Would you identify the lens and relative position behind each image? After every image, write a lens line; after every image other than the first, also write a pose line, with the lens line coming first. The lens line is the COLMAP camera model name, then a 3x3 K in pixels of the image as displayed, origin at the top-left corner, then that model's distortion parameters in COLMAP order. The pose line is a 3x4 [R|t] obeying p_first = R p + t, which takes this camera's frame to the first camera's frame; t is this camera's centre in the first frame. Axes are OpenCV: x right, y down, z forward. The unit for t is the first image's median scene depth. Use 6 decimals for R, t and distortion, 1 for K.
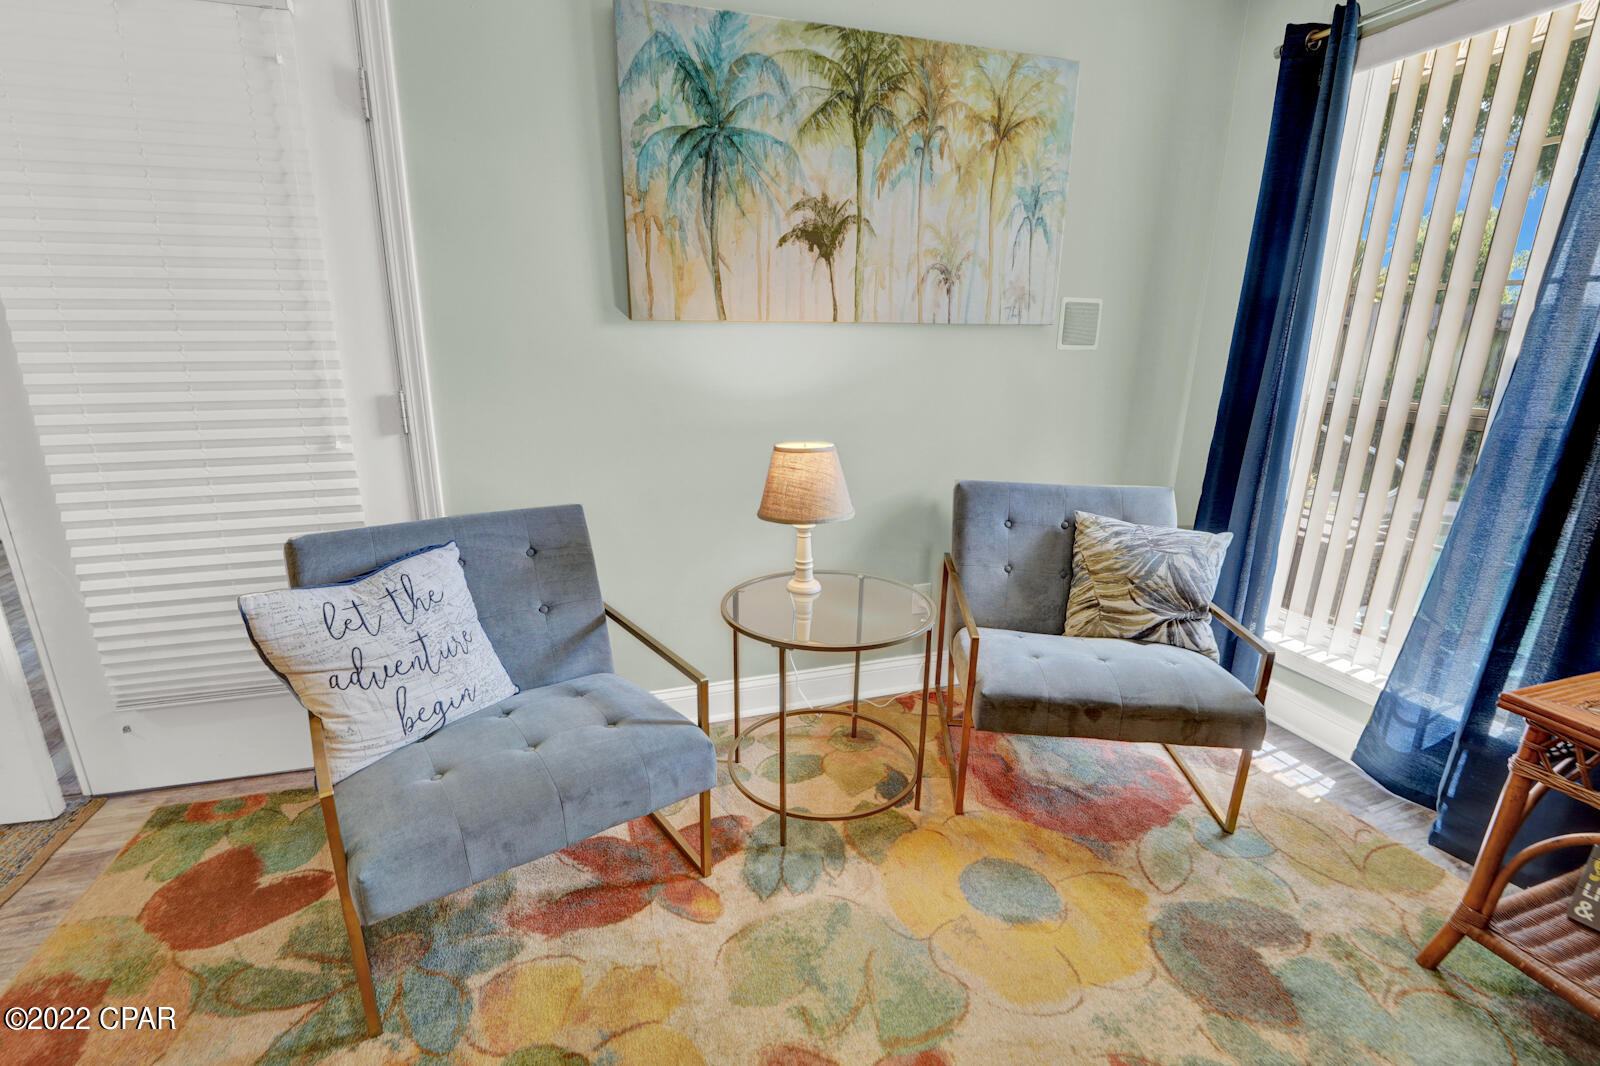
lens RADIAL K [[688.9, 0, 800.0], [0, 688.9, 533.0], [0, 0, 1]] dist [-0.029703, 0.000219]
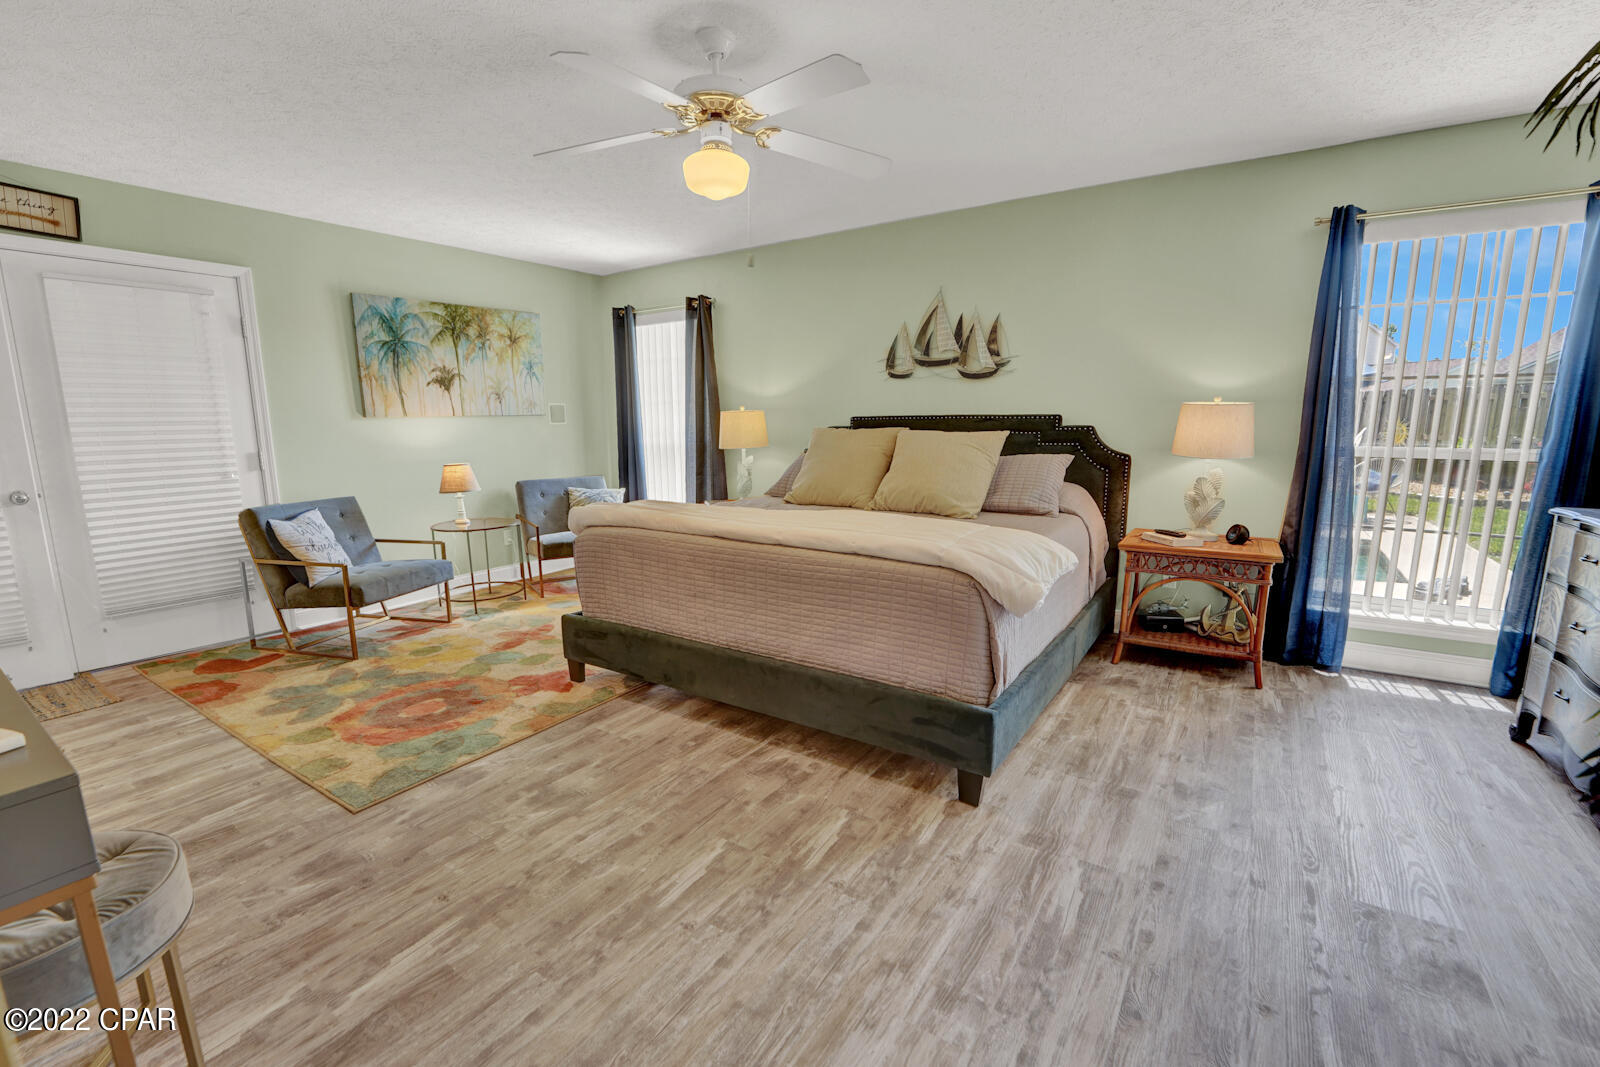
lens RADIAL K [[678.2, 0, 790.4], [0, 678.2, 545.6], [0, 0, 1]] dist [-0.030623, 0.005190]
pose [[0.784081, -0.134284, 0.605958, -0.561561], [0.188904, 0.981627, -0.026898, 0.460588], [-0.591213, 0.135558, 0.795042, -1.638659]]
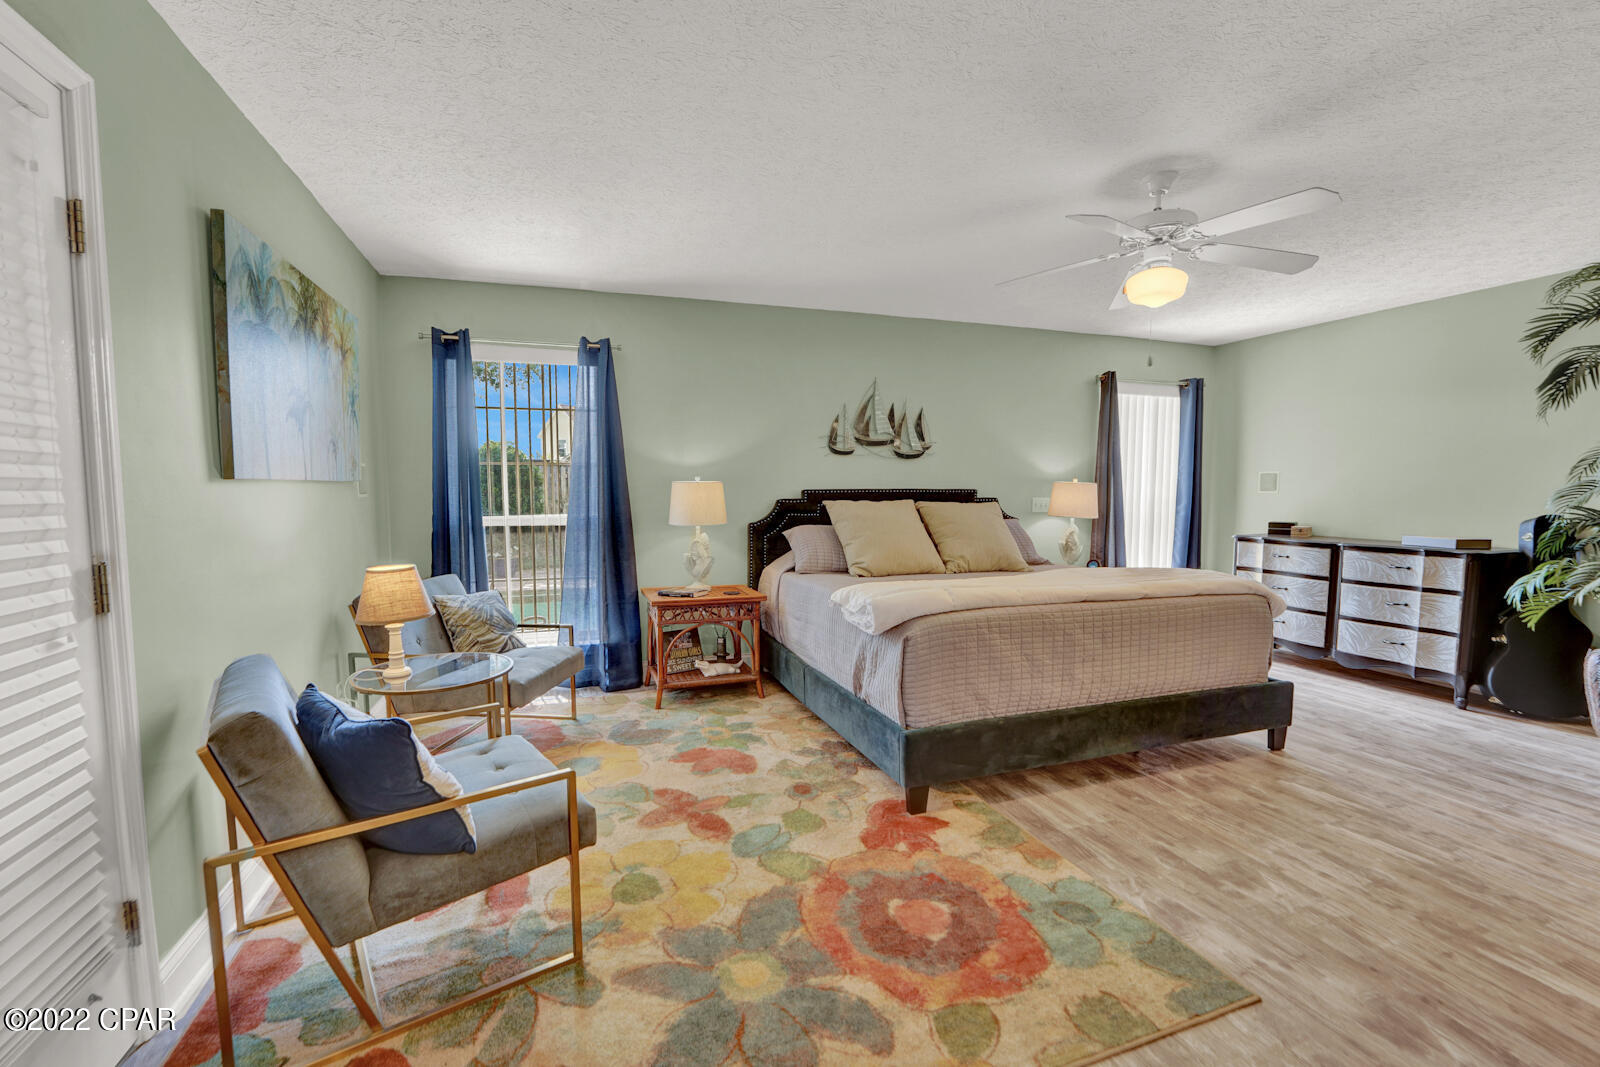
lens RADIAL K [[678.2, 0, 790.4], [0, 678.2, 545.6], [0, 0, 1]] dist [-0.030623, 0.005190]
pose [[-0.007526, -0.096419, 0.995312, -1.311213], [0.272315, 0.957525, 0.094818, -0.076442], [-0.962179, 0.271752, 0.019050, 0.187267]]
